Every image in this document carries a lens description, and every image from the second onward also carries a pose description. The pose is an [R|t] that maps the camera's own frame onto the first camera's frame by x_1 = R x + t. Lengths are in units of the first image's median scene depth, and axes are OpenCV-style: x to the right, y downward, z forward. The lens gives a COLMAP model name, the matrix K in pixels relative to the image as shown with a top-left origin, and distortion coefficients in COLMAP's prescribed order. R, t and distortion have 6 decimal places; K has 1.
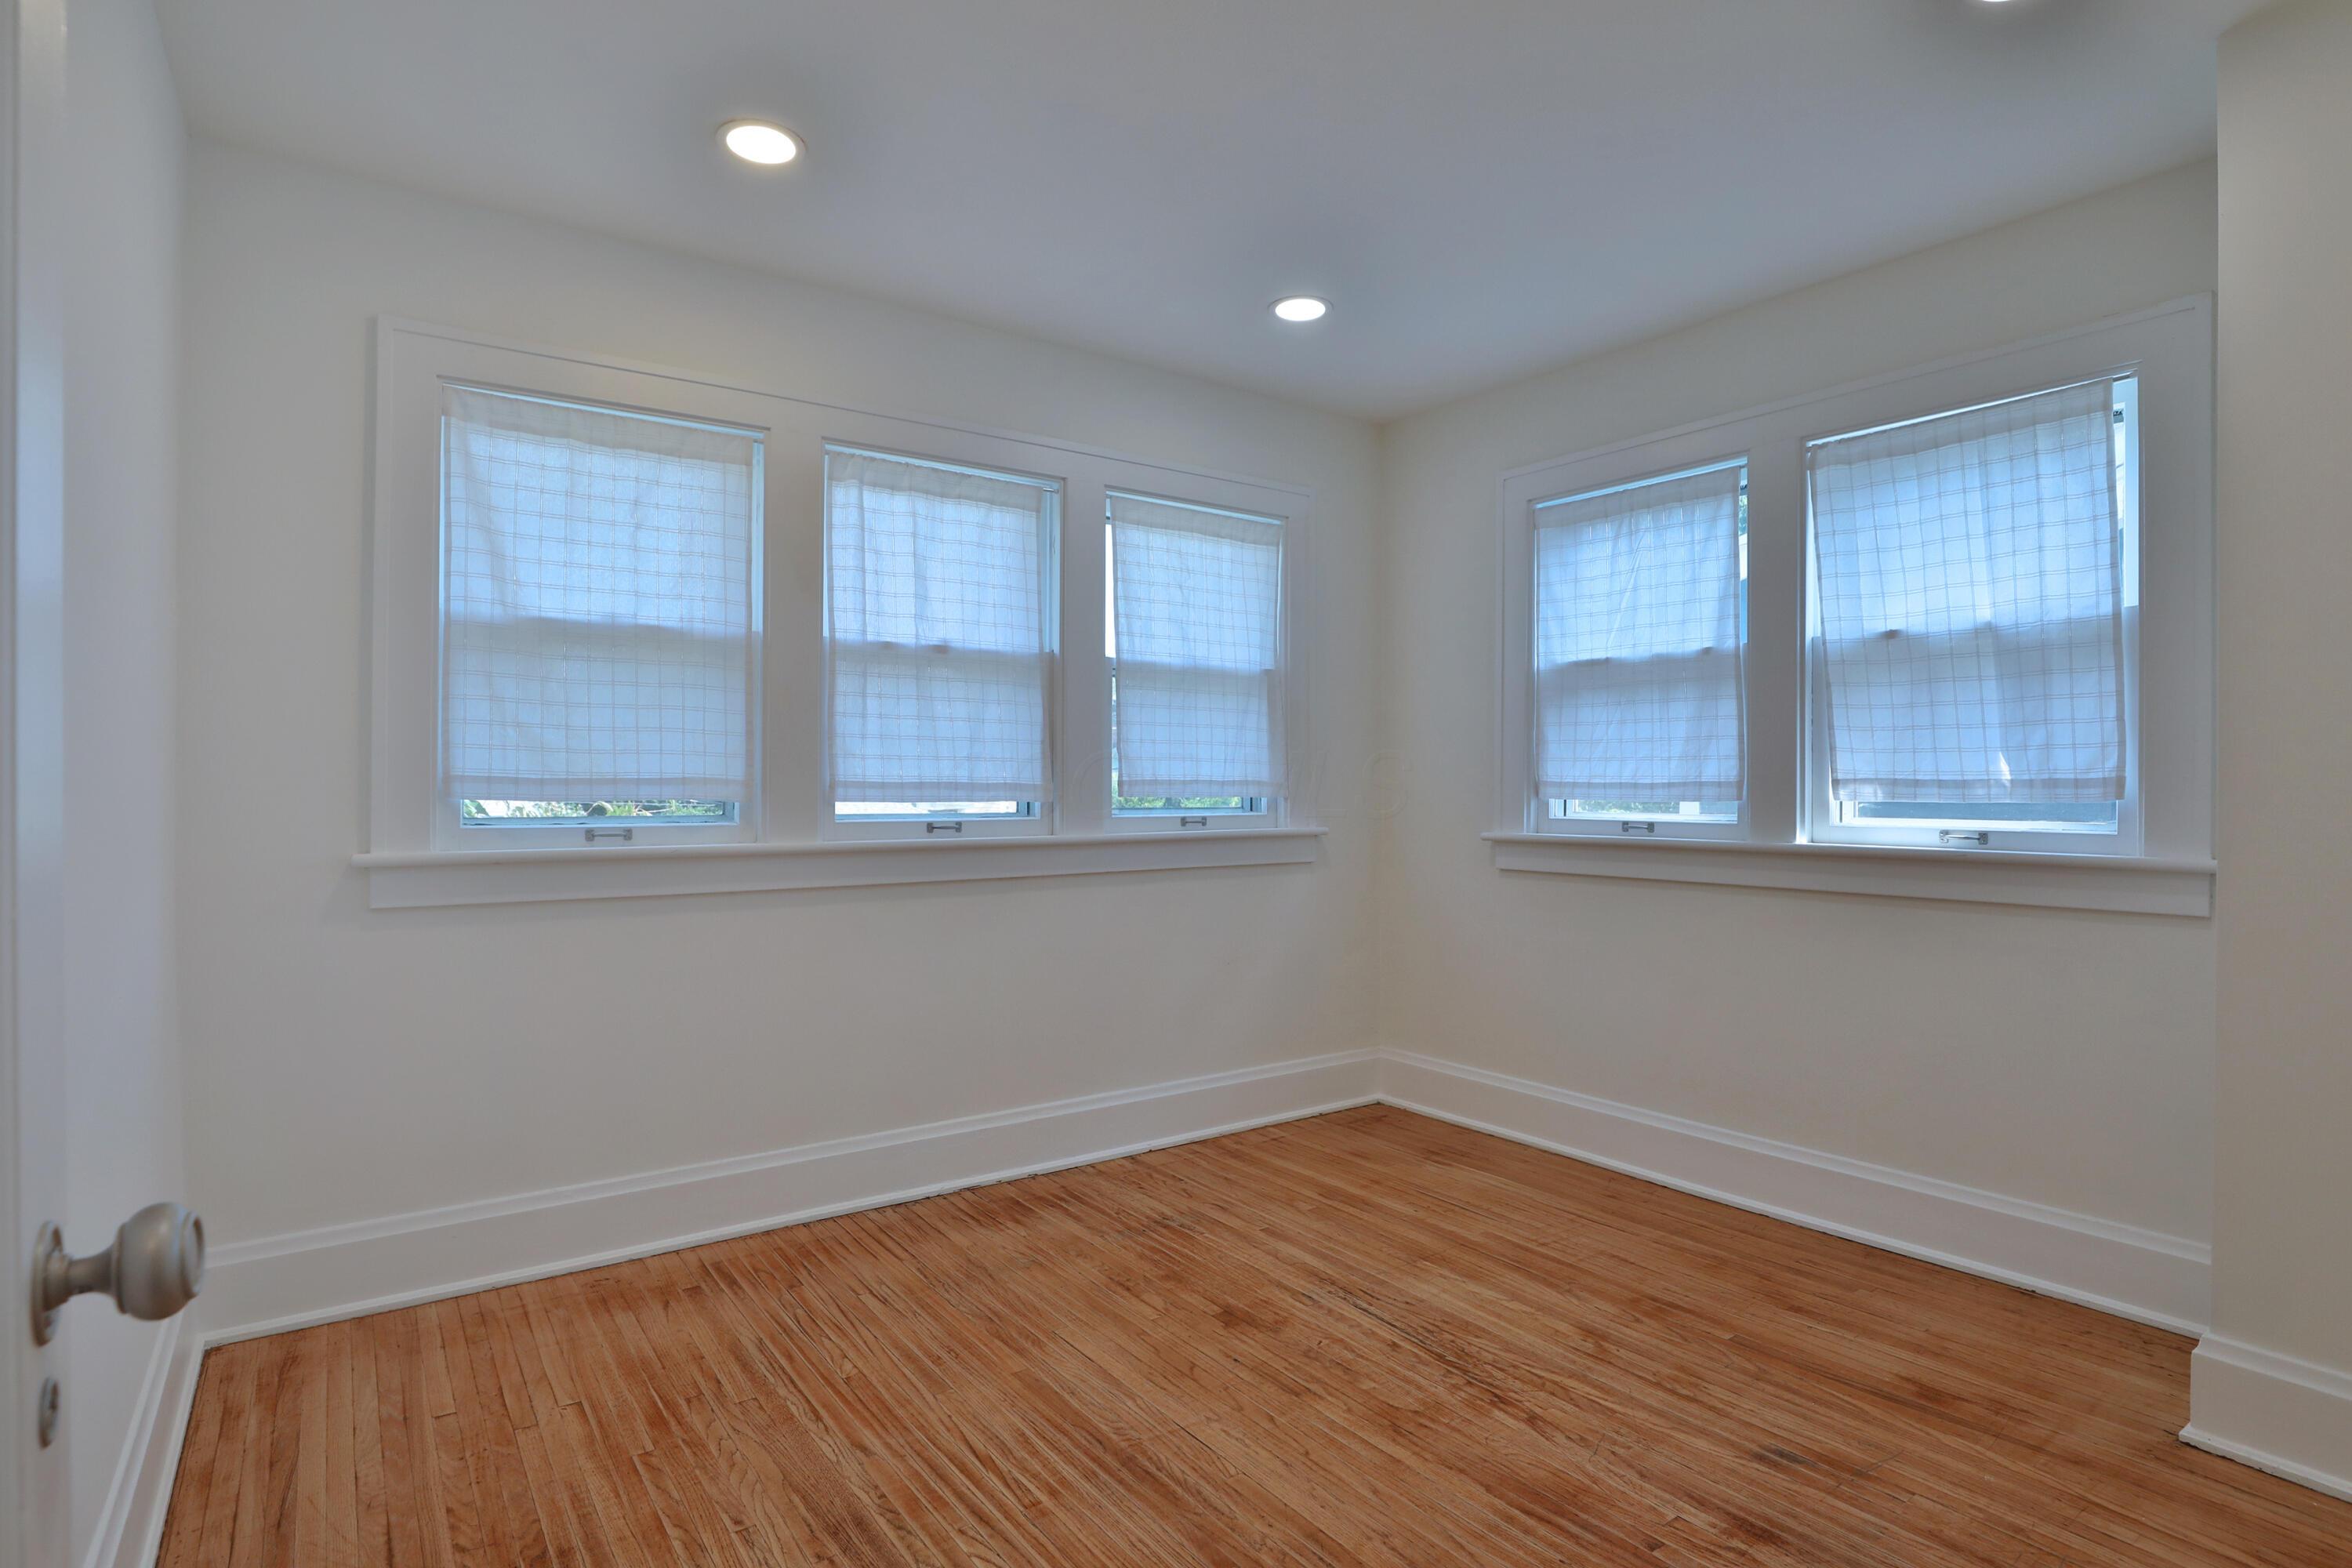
lens RADIAL K [[1249.7, 0, 1176.0], [0, 1249.7, 784.0], [0, 0, 1]] dist [-0.028283, 0.012134]
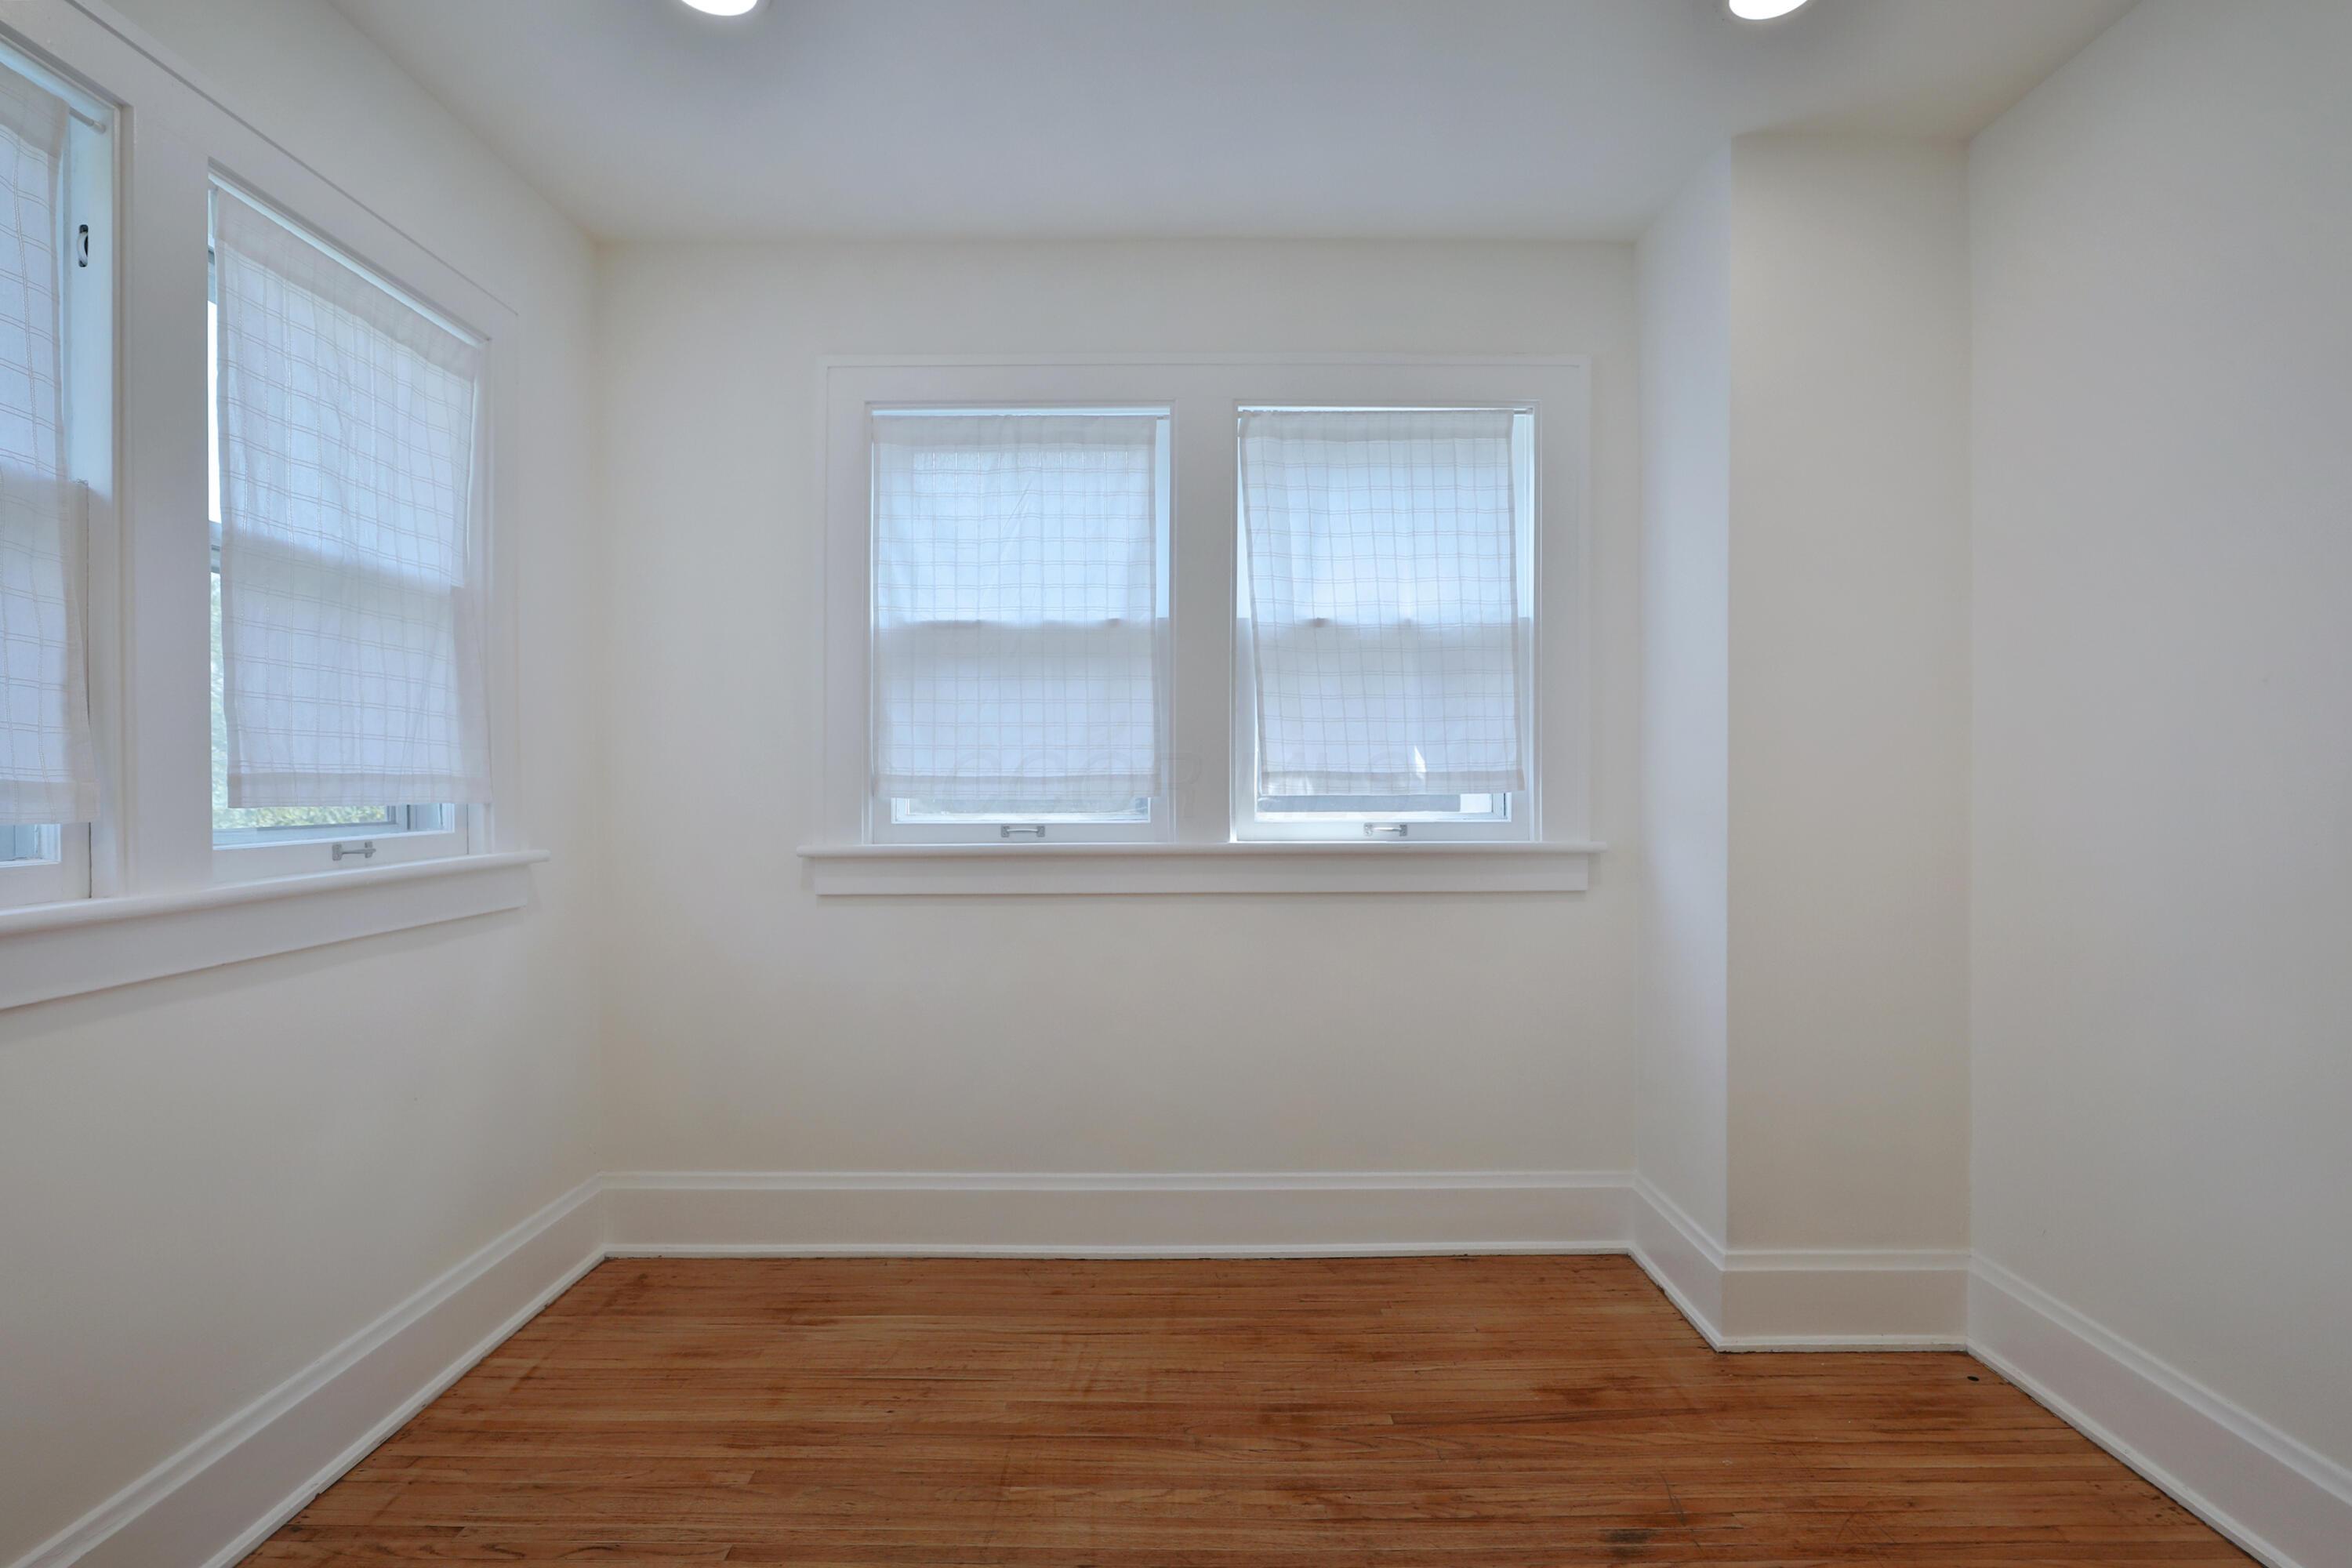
lens RADIAL K [[1249.7, 0, 1176.0], [0, 1249.7, 784.0], [0, 0, 1]] dist [-0.028283, 0.012134]
pose [[0.576740, -0.006375, 0.816903, -0.268420], [0.003639, 0.999980, 0.005234, -0.000190], [-0.816920, -0.000046, 0.576752, 0.492613]]
